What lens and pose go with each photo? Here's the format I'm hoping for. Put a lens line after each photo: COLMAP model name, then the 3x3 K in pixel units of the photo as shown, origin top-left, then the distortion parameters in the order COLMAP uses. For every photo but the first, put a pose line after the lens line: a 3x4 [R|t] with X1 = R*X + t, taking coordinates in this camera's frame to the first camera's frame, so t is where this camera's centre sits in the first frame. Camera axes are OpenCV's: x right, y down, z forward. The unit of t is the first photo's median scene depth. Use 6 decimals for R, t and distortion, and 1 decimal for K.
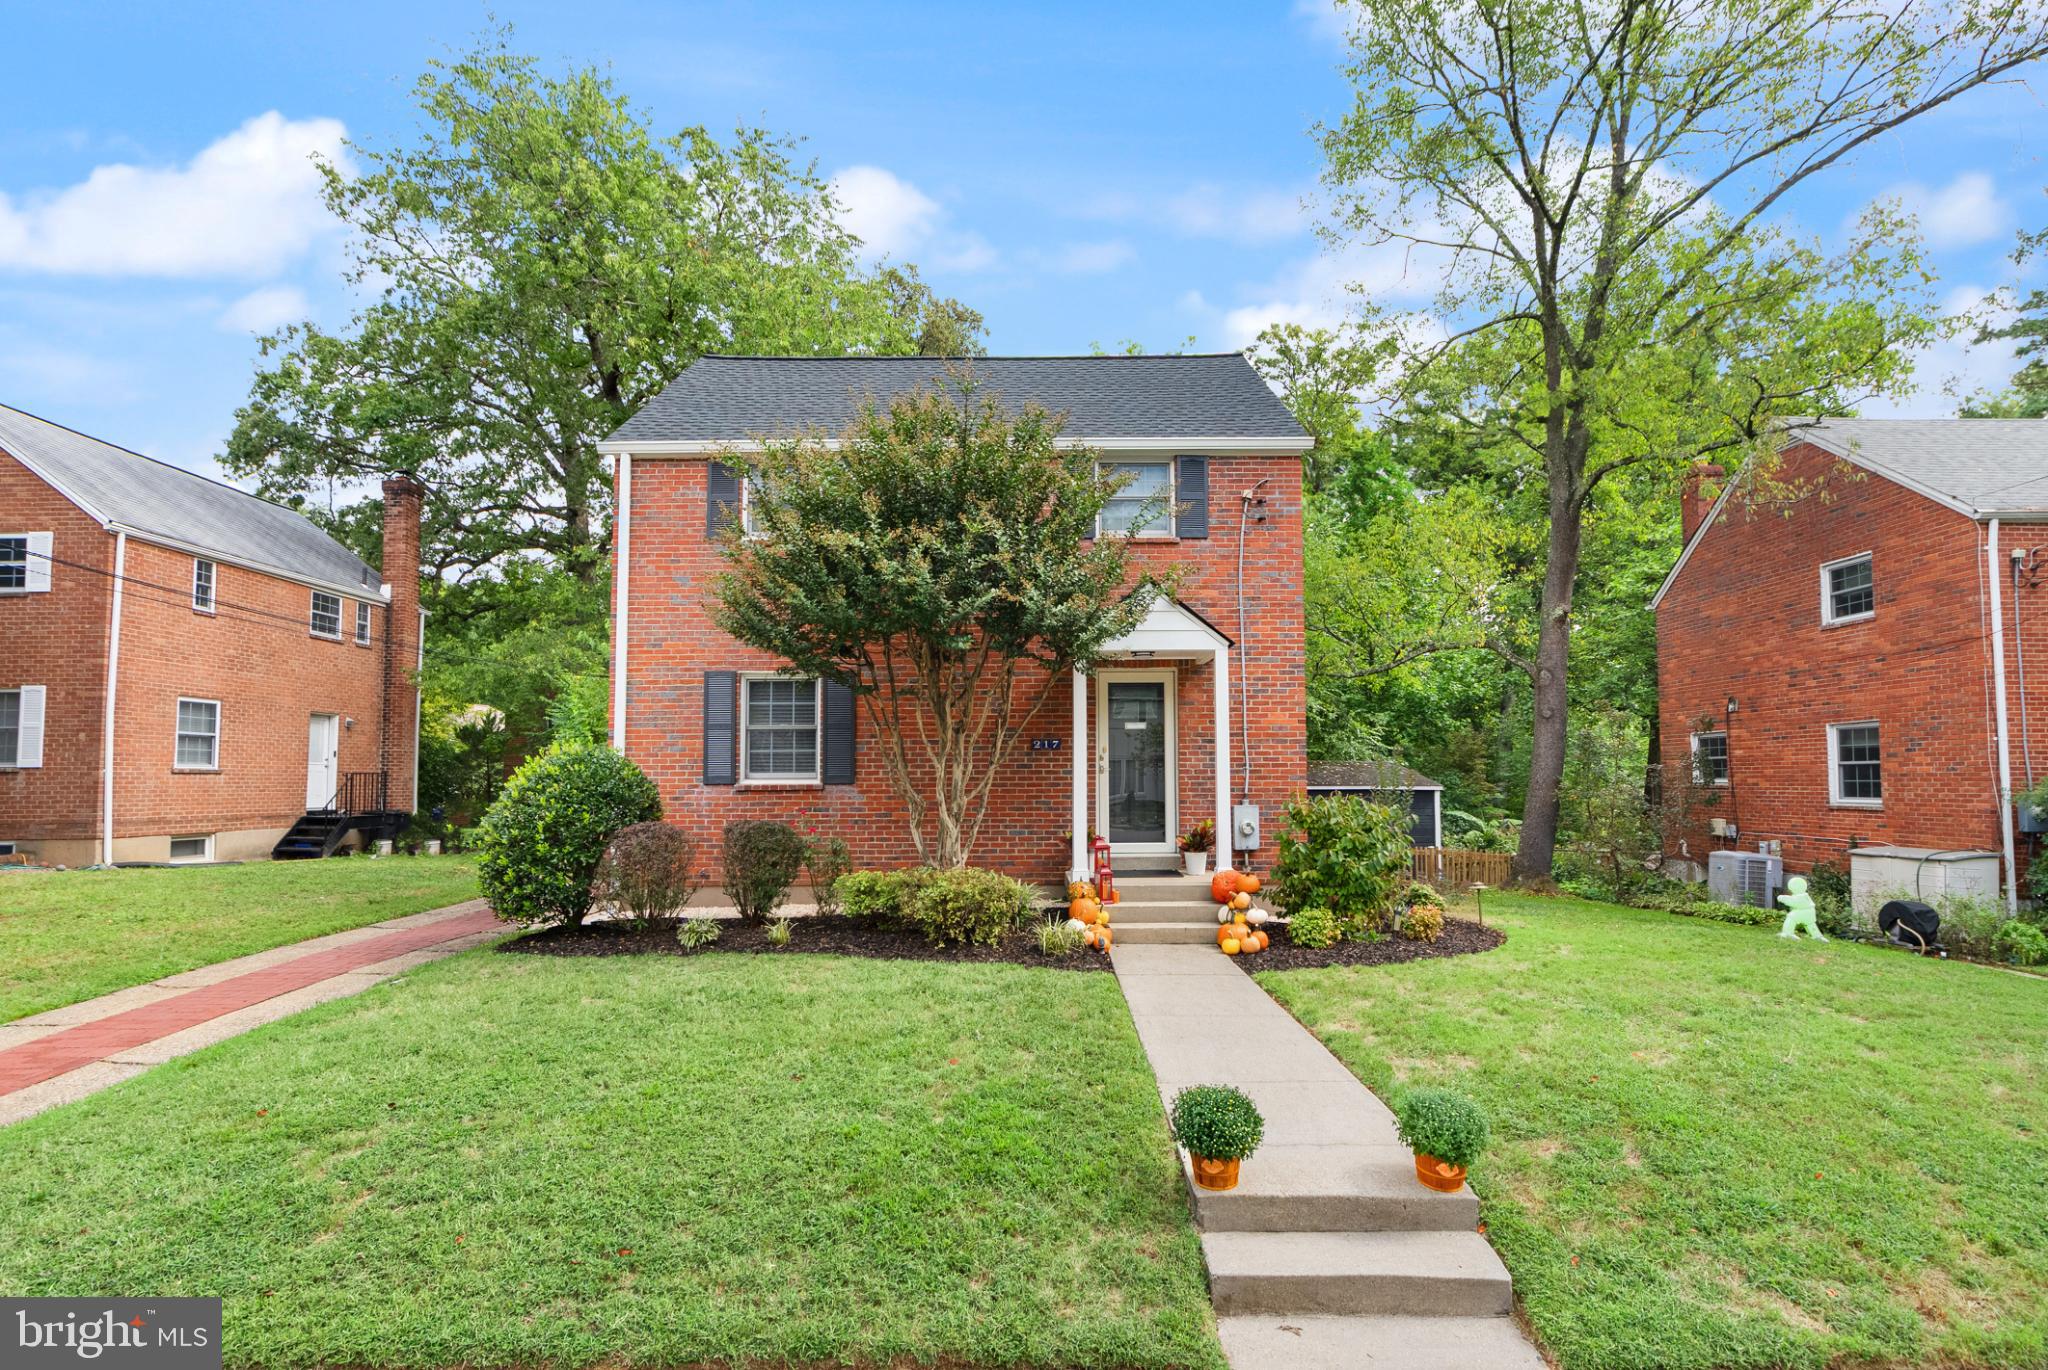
lens RADIAL K [[956.2, 0, 1015.3], [0, 956.2, 718.7], [0, 0, 1]] dist [0.001432, 0.001088]
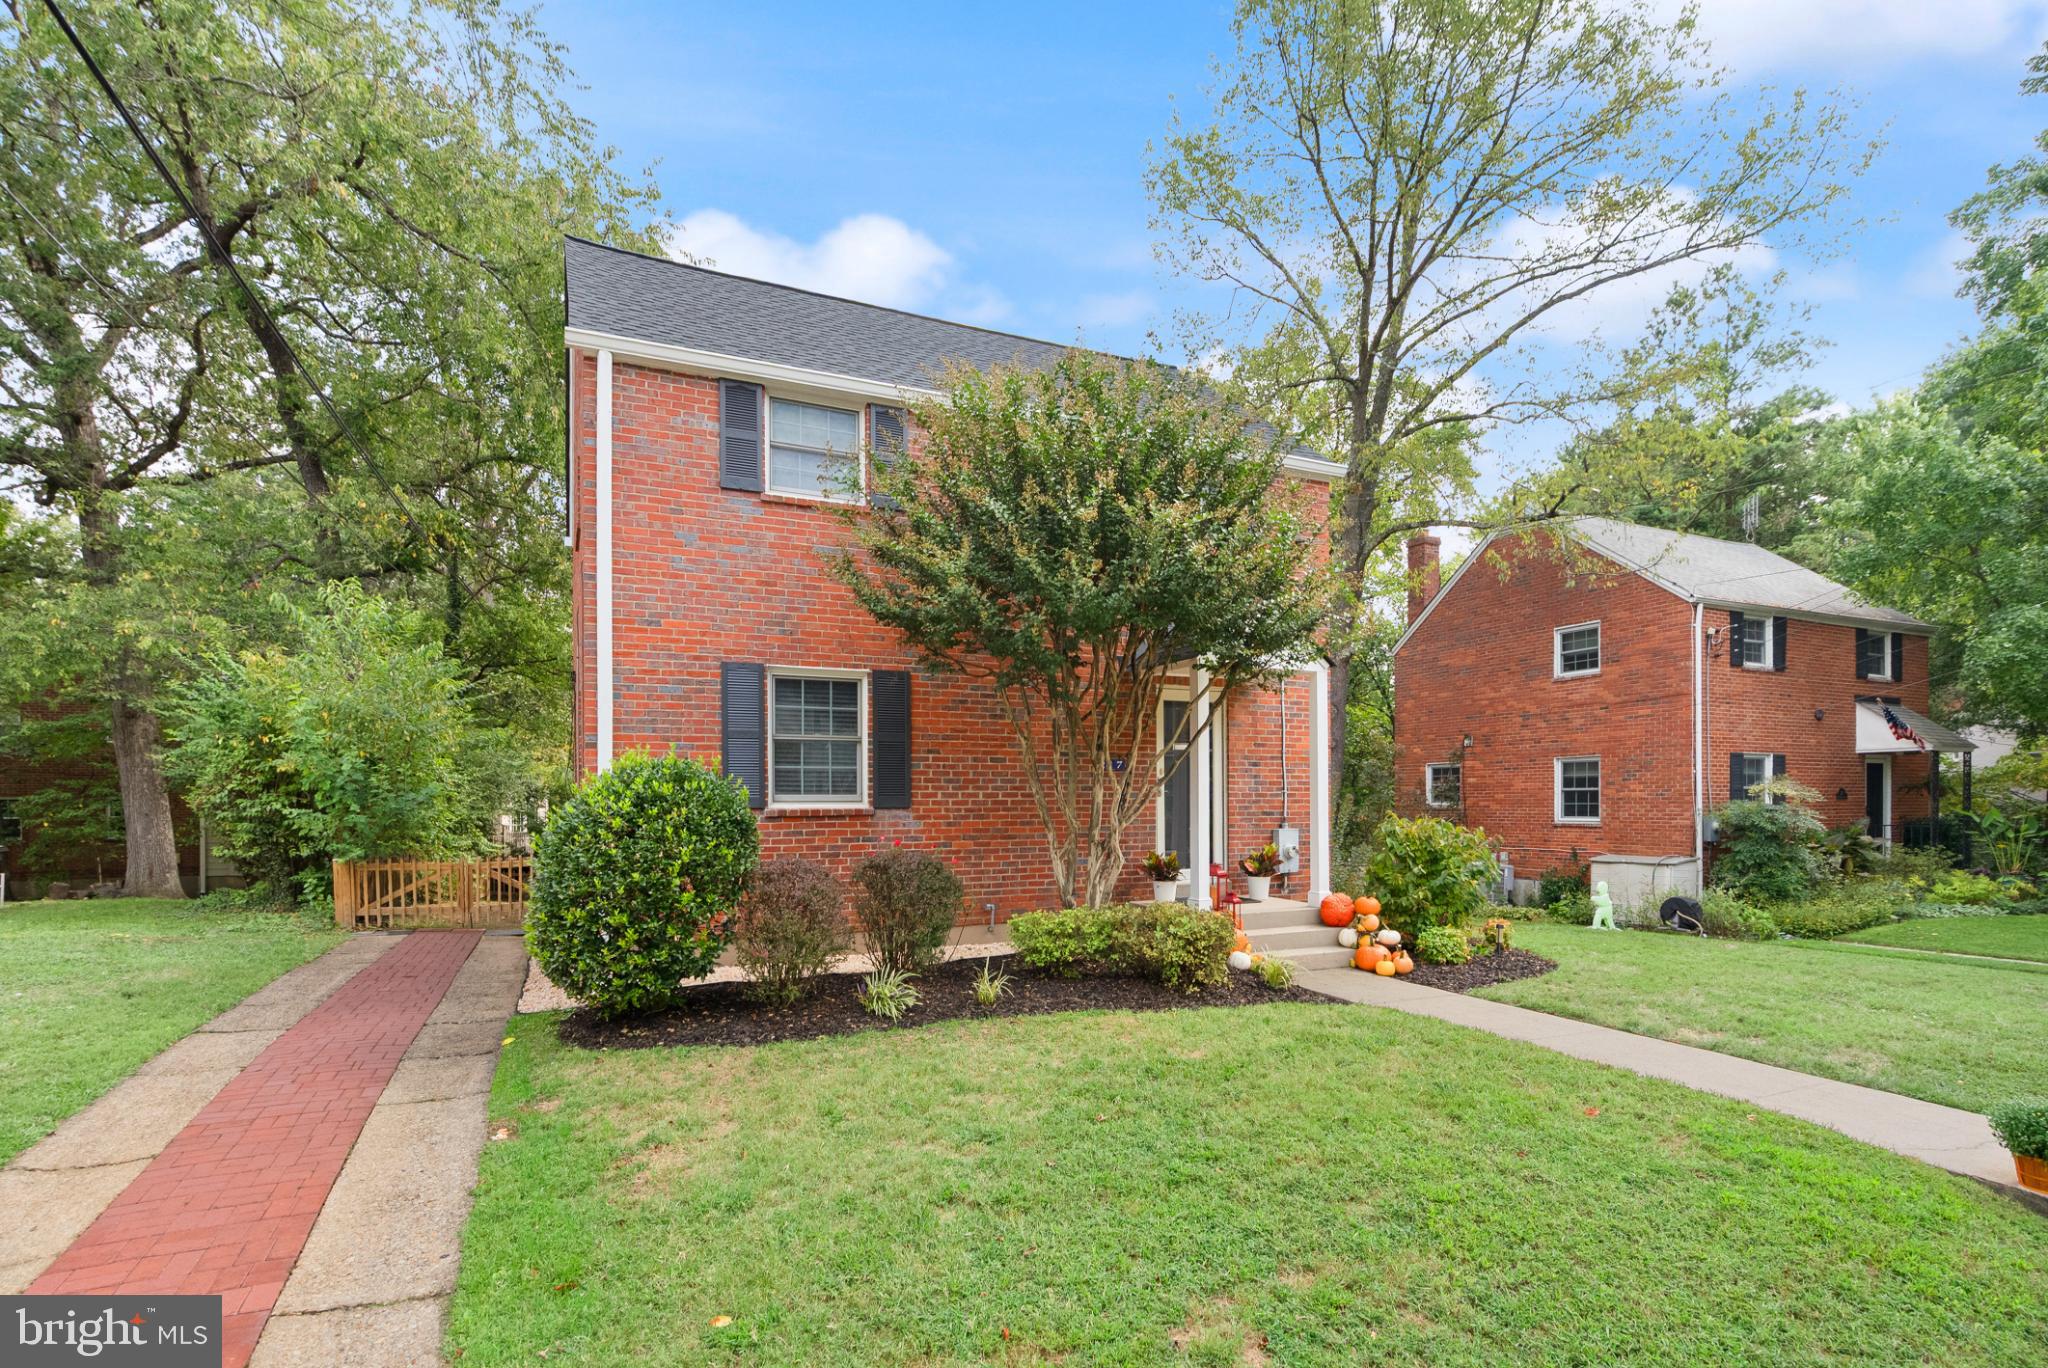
lens RADIAL K [[977.4, 0, 1024.4], [0, 977.4, 799.6], [0, 0, 1]] dist [-0.000949, 0.000141]
pose [[0.910003, 0.000691, 0.414601, -0.420705], [-0.025066, 0.998261, 0.053354, 0.012435], [-0.413843, -0.058945, 0.908438, 0.179810]]
